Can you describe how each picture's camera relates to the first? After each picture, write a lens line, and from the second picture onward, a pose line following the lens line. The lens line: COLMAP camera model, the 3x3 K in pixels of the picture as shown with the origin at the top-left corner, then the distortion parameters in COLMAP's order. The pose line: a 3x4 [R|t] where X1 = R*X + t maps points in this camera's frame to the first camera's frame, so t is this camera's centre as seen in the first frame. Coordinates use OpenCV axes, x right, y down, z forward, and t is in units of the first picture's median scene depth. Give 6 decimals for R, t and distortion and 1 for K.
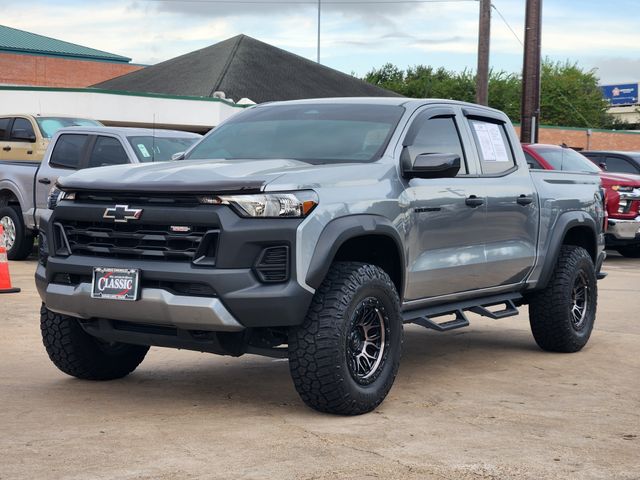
lens RADIAL K [[1230.9, 0, 319.7], [0, 1230.9, 208.6], [0, 0, 1]] dist [-0.563373, 4.352822]
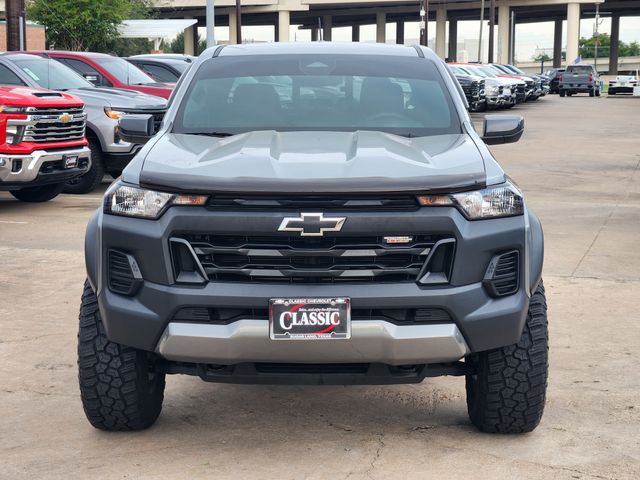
lens RADIAL K [[1230.9, 0, 319.7], [0, 1230.9, 208.6], [0, 0, 1]] dist [-0.563373, 4.352822]
pose [[0.843683, -0.071856, 0.532012, -0.560754], [0.020386, 0.994575, 0.102003, -0.082267], [-0.536455, -0.075213, 0.840571, 0.372083]]
